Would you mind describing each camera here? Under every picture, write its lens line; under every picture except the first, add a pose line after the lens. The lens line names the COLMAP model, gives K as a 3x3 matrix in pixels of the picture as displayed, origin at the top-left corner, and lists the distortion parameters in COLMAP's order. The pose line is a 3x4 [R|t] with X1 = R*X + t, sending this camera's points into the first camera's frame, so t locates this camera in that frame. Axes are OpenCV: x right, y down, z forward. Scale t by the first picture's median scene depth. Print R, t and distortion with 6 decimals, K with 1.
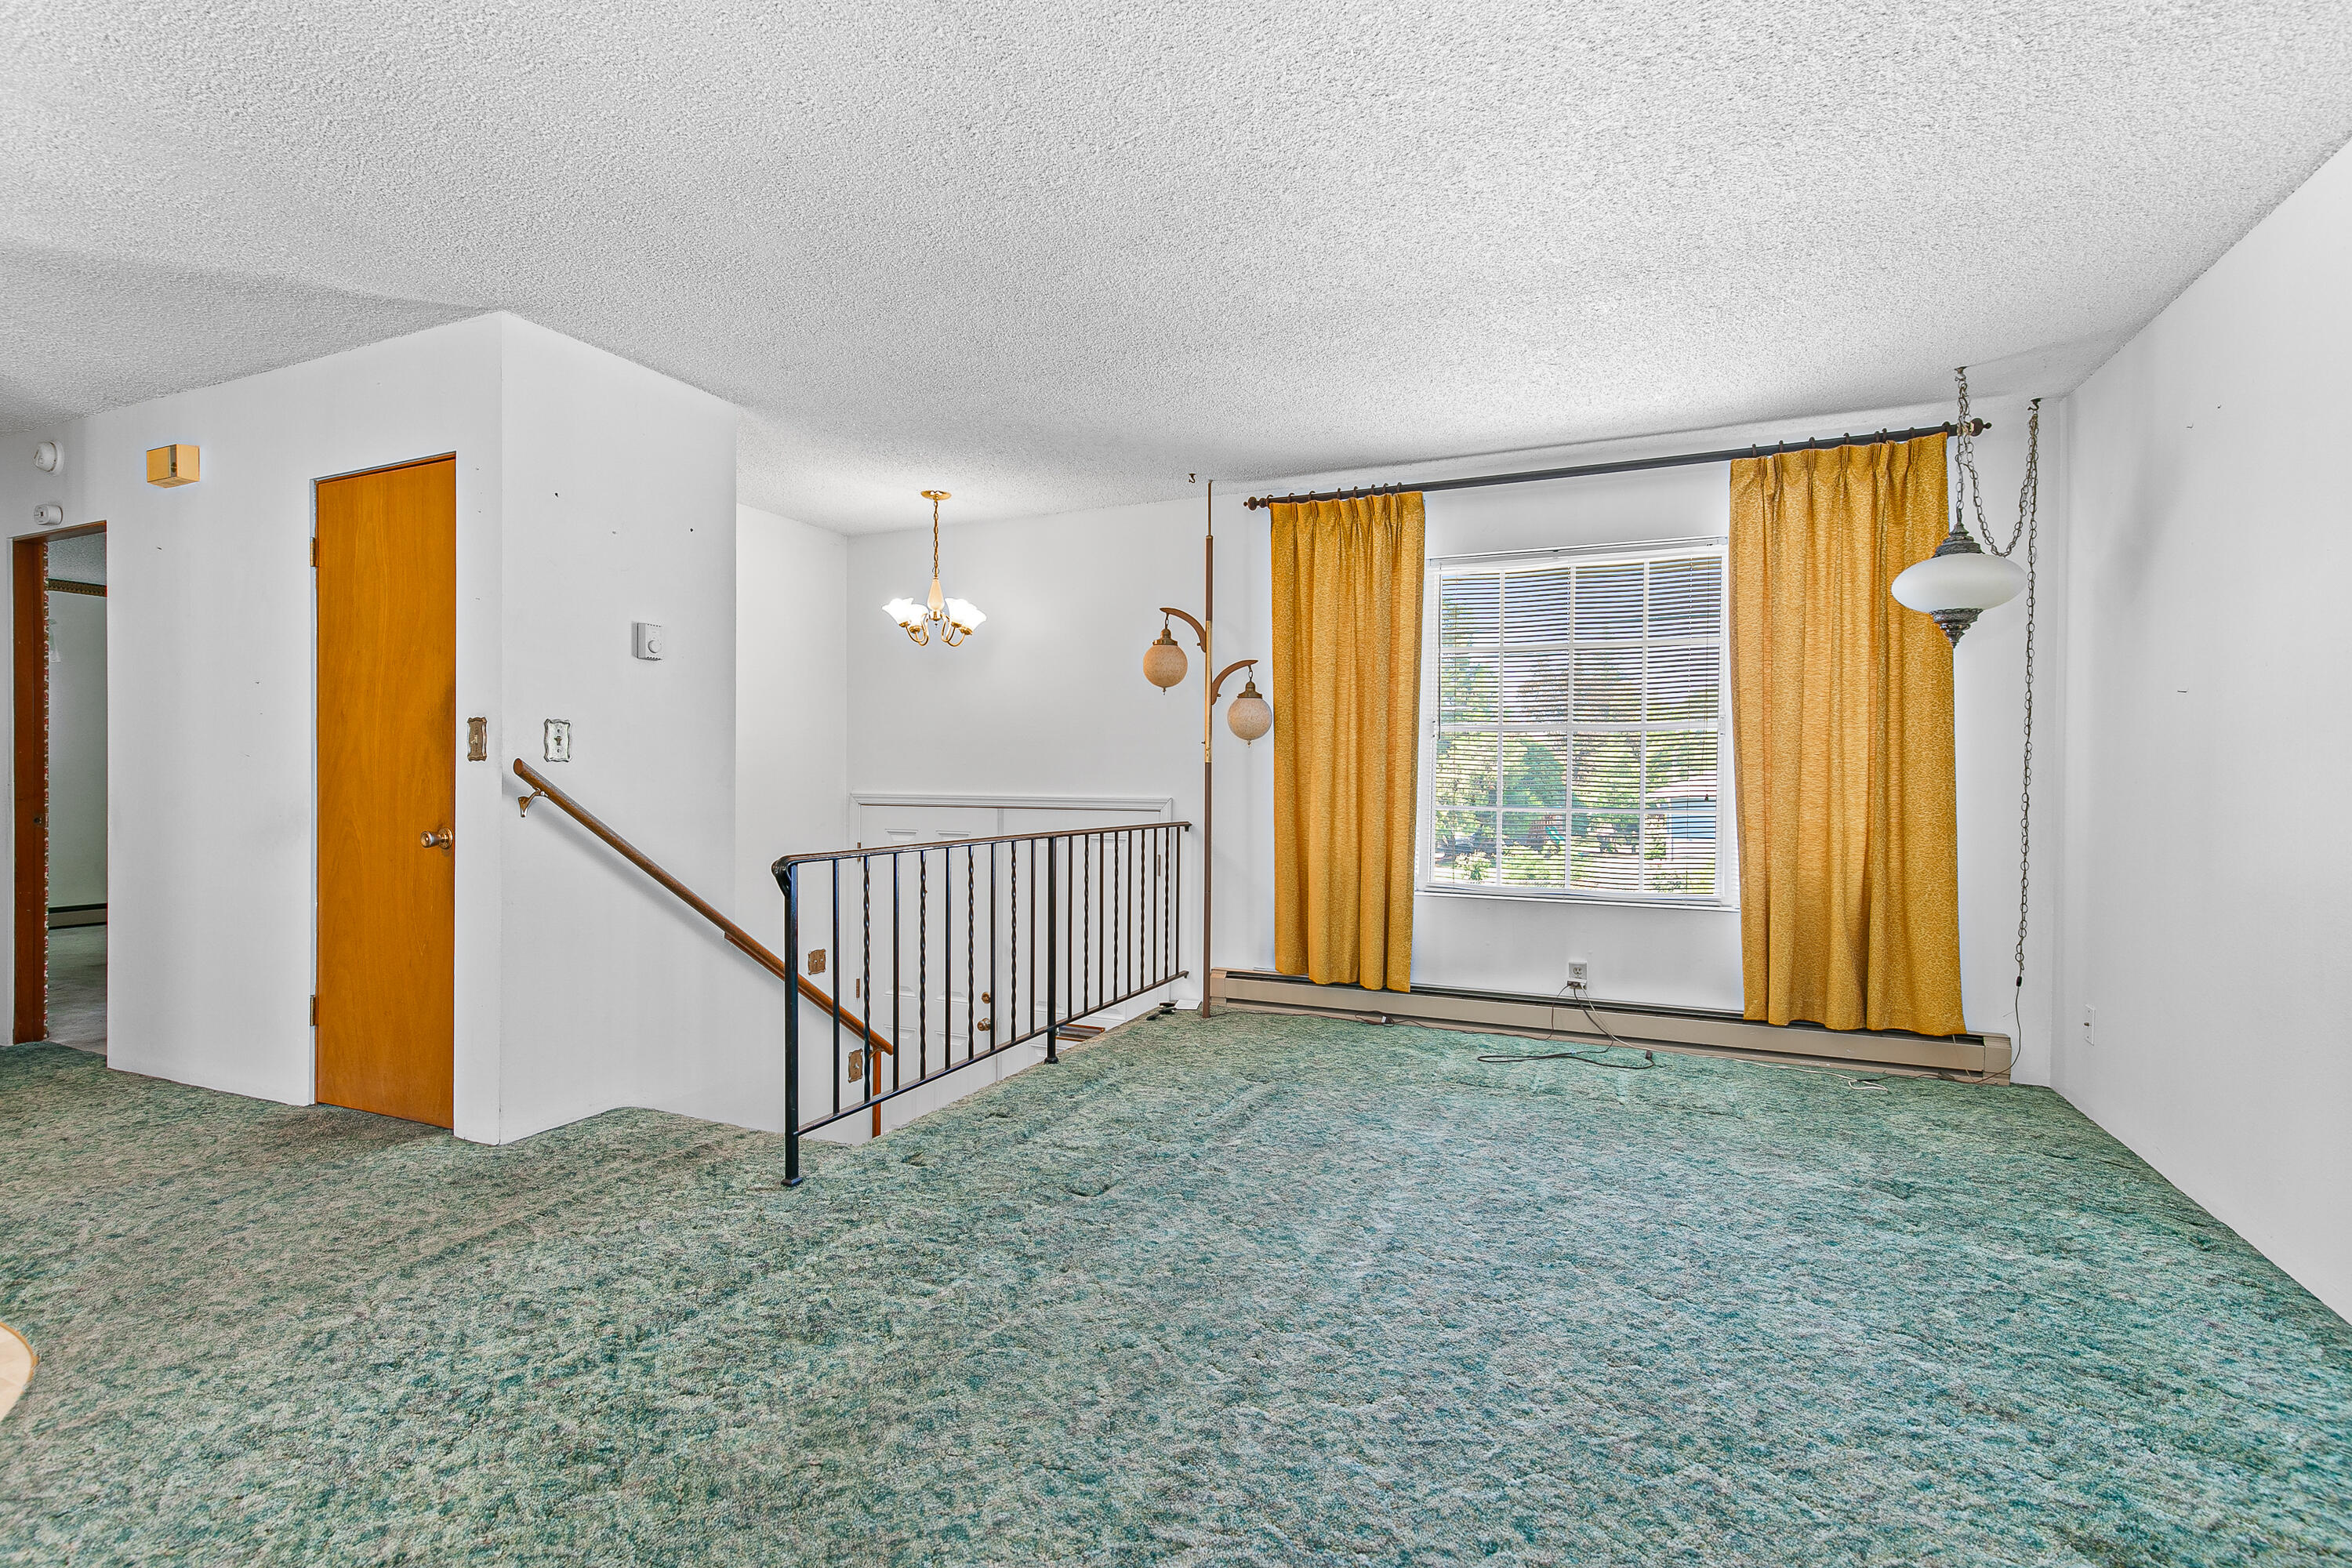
lens RADIAL K [[1092.4, 0, 1182.9], [0, 1092.4, 790.1], [0, 0, 1]] dist [0.010709, -0.002688]
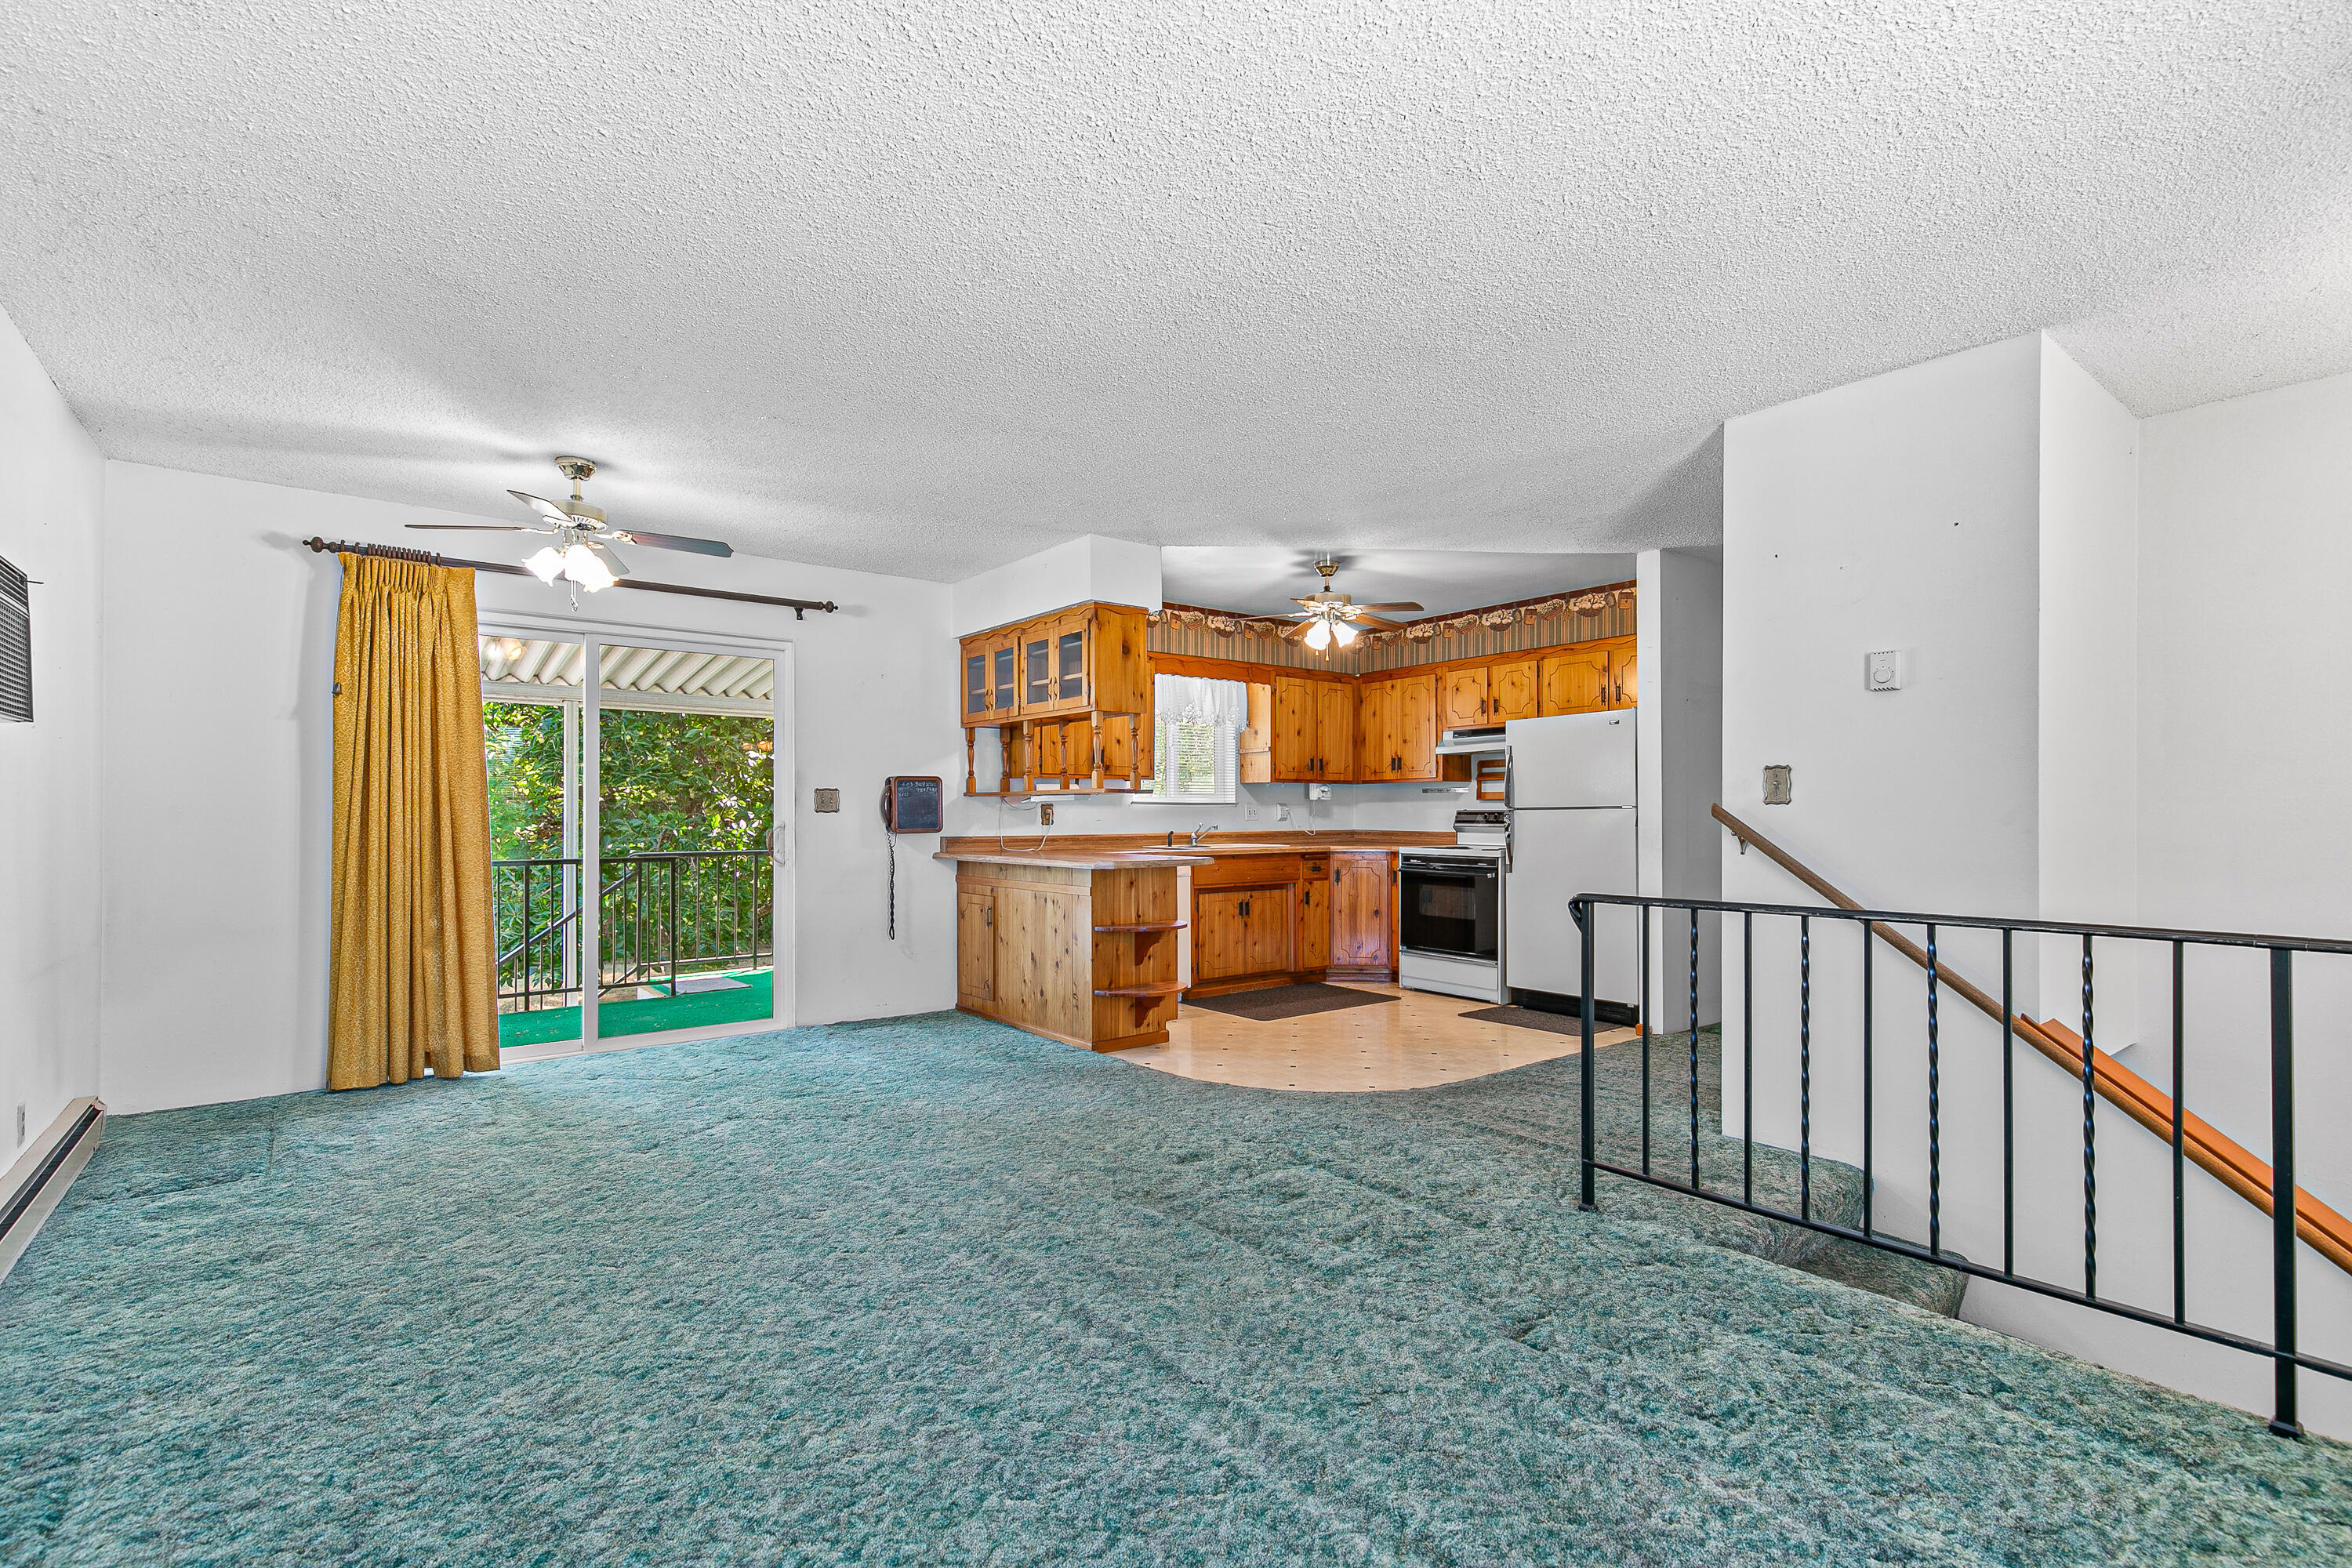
lens RADIAL K [[1092.4, 0, 1179.5], [0, 1092.4, 816.5], [0, 0, 1]] dist [0.010709, -0.002688]
pose [[-0.481460, -0.000919, -0.876468, 0.788034], [-0.012415, 0.999906, 0.005772, -0.015852], [0.876380, 0.013660, -0.481426, 1.226819]]
